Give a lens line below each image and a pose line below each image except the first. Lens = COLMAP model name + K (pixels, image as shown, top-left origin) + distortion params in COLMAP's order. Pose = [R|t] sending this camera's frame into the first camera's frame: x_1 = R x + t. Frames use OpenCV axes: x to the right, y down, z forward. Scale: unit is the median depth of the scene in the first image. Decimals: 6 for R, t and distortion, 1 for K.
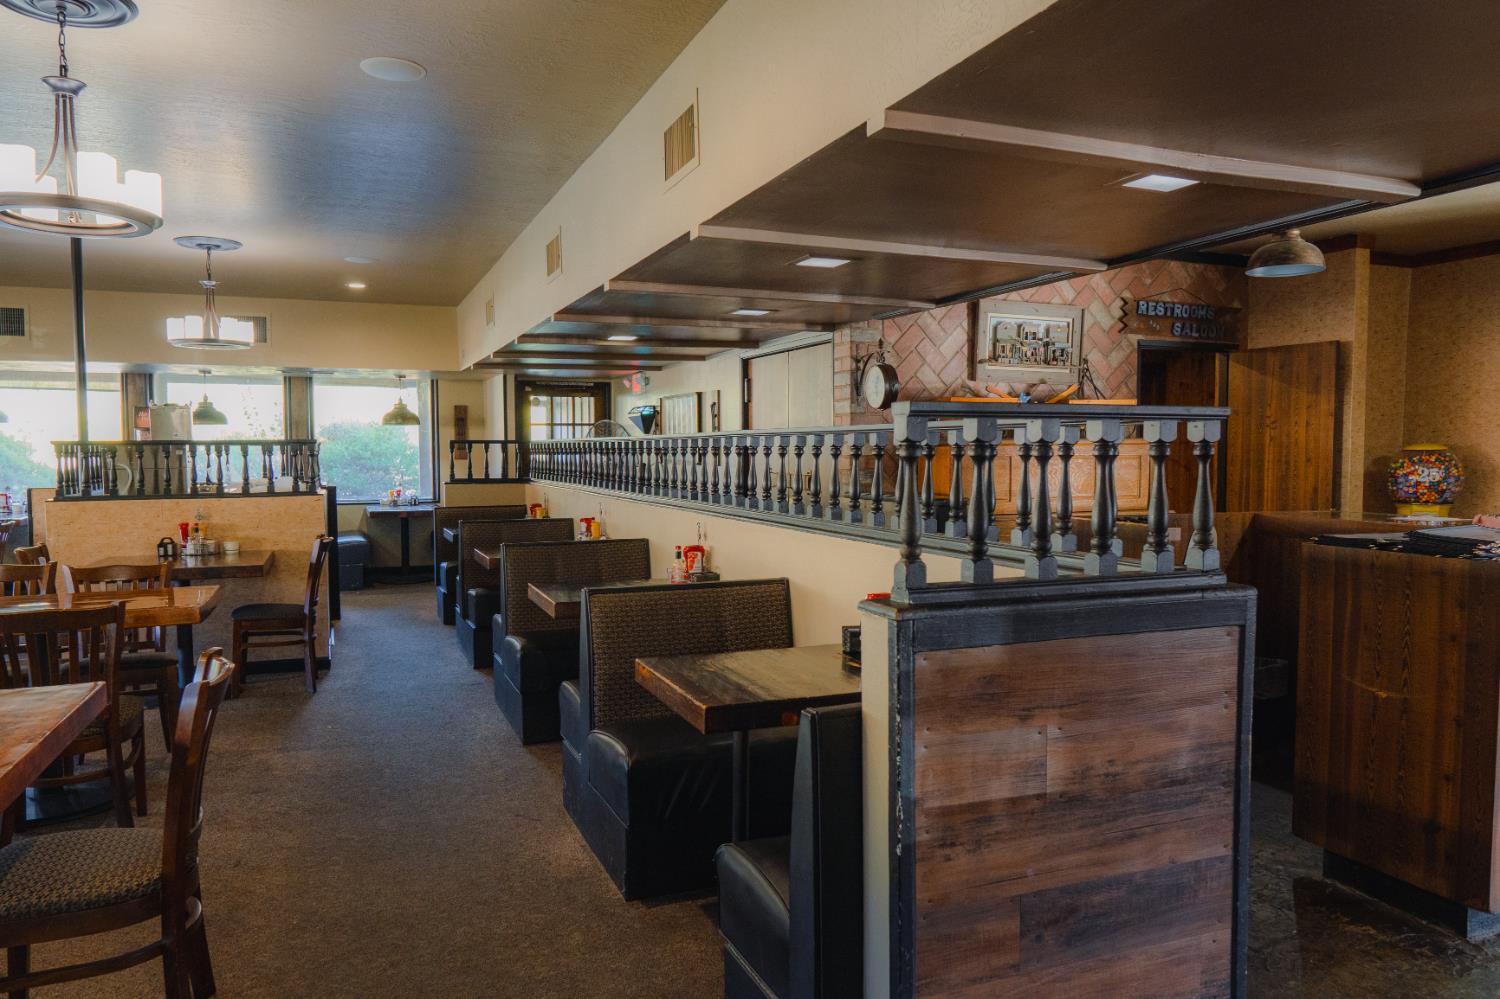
lens RADIAL K [[1036.1, 0, 745.1], [0, 1036.1, 503.0], [0, 0, 1]] dist [-0.004490, -0.002539]
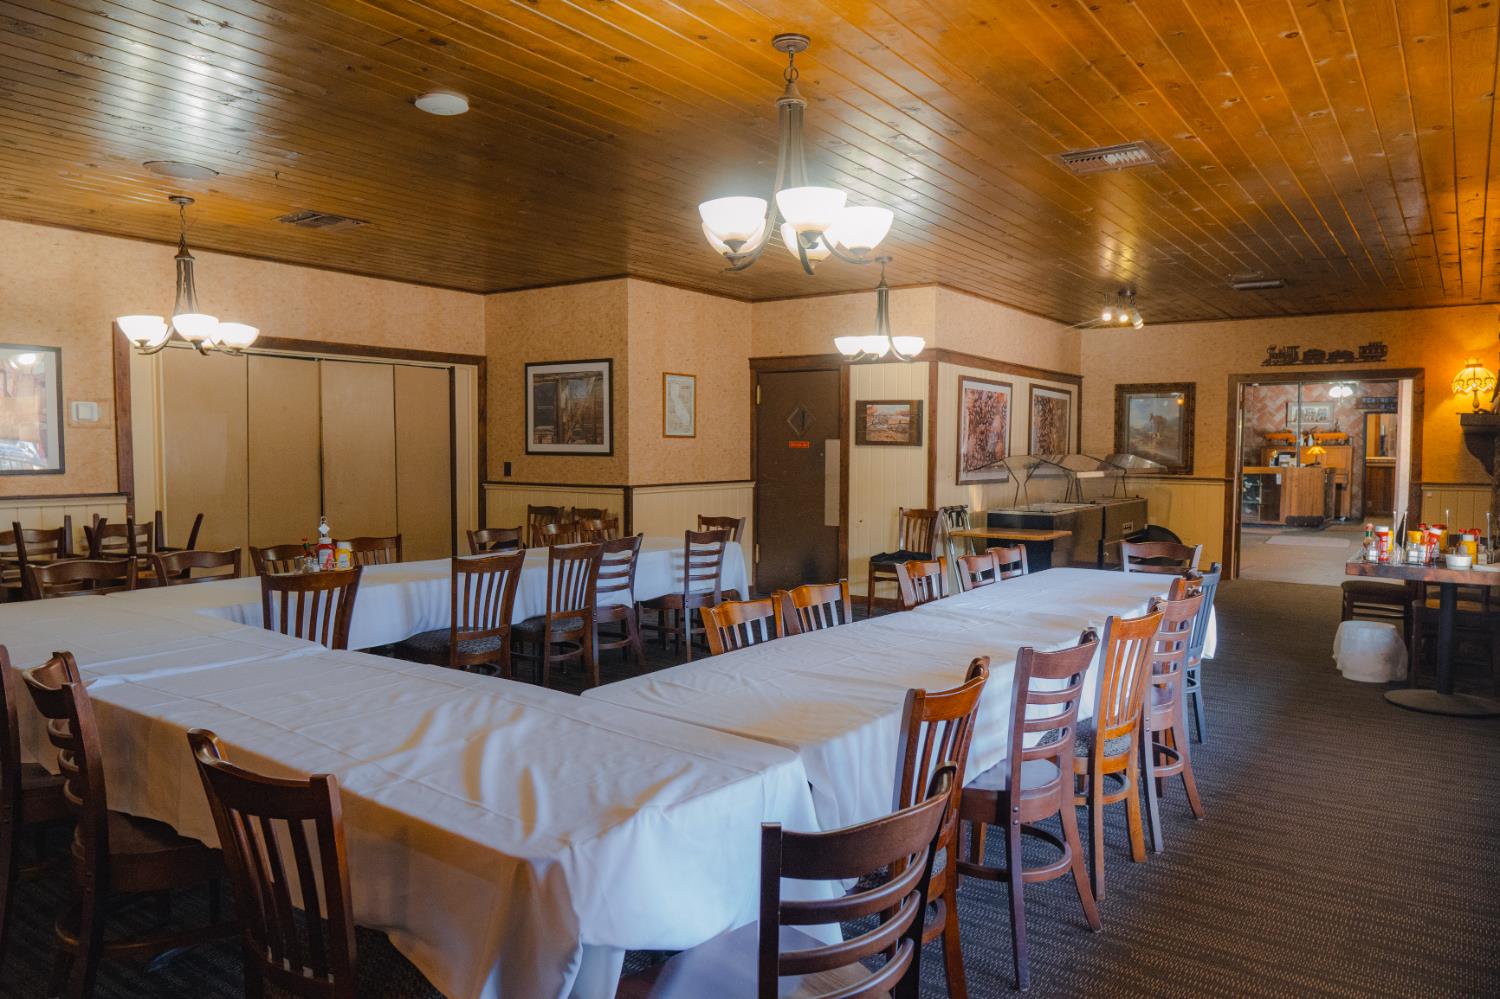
lens RADIAL K [[1036.1, 0, 745.1], [0, 1036.1, 503.0], [0, 0, 1]] dist [-0.004490, -0.002539]
pose [[0.555935, 0.047471, -0.829869, 1.971995], [-0.048474, 0.998520, 0.024645, 0.116713], [0.829811, 0.026526, 0.557414, -2.179931]]
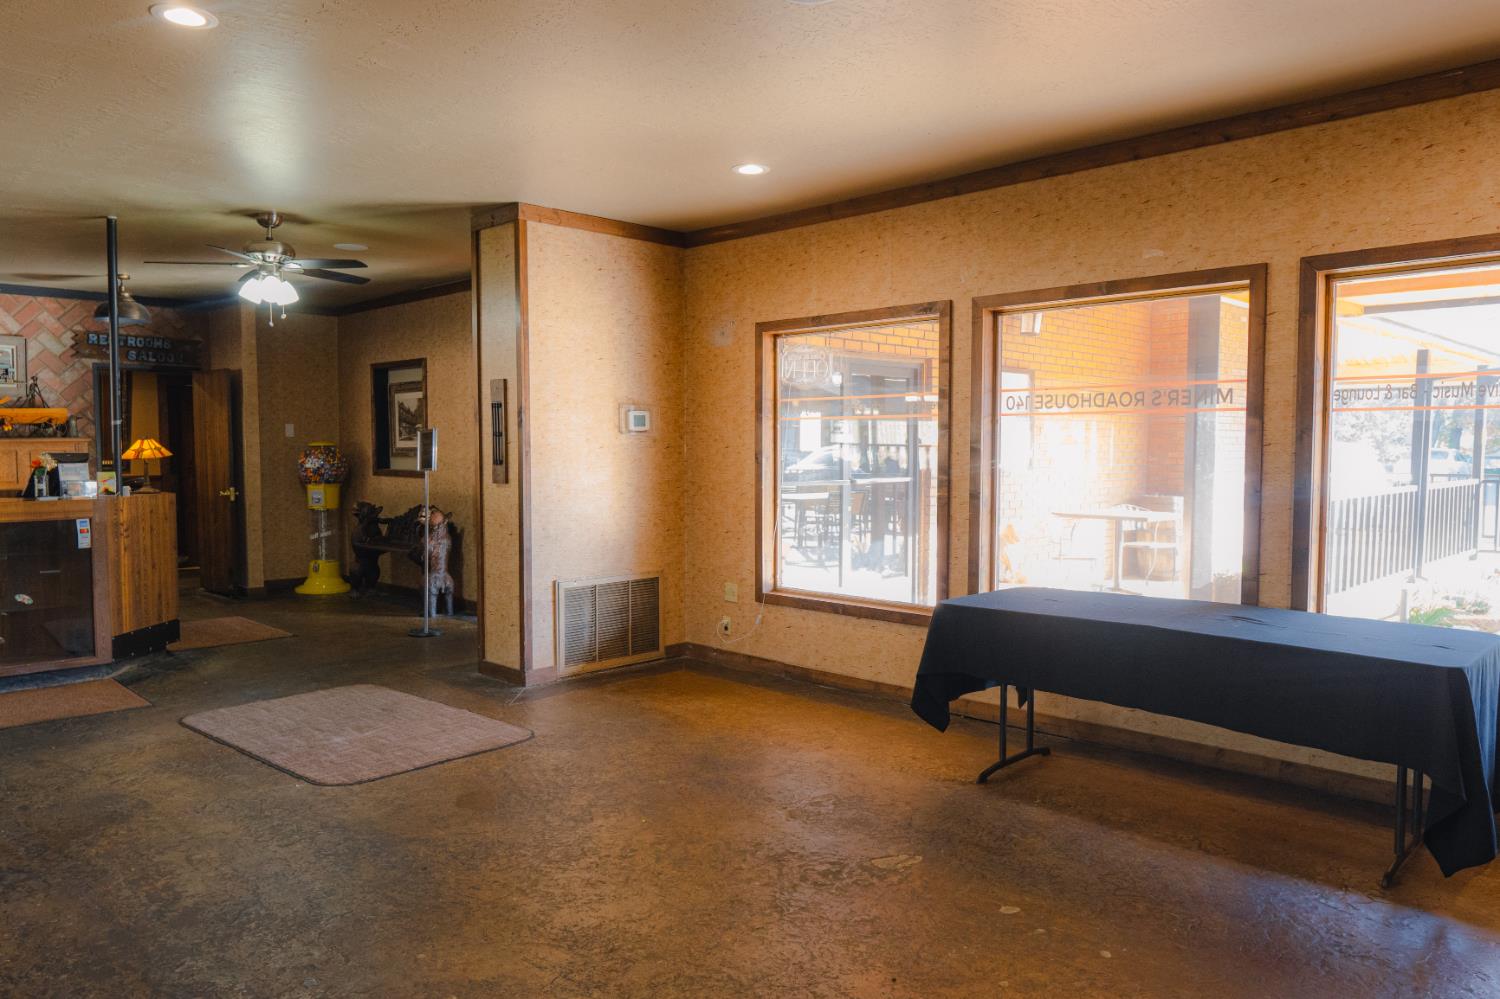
lens RADIAL K [[1036.1, 0, 745.1], [0, 1036.1, 503.0], [0, 0, 1]] dist [-0.004490, -0.002539]
pose [[0.916184, -0.024962, 0.399979, 0.664054], [0.023205, 0.999688, 0.009237, 0.030362], [-0.400085, 0.000818, 0.916478, -0.587048]]
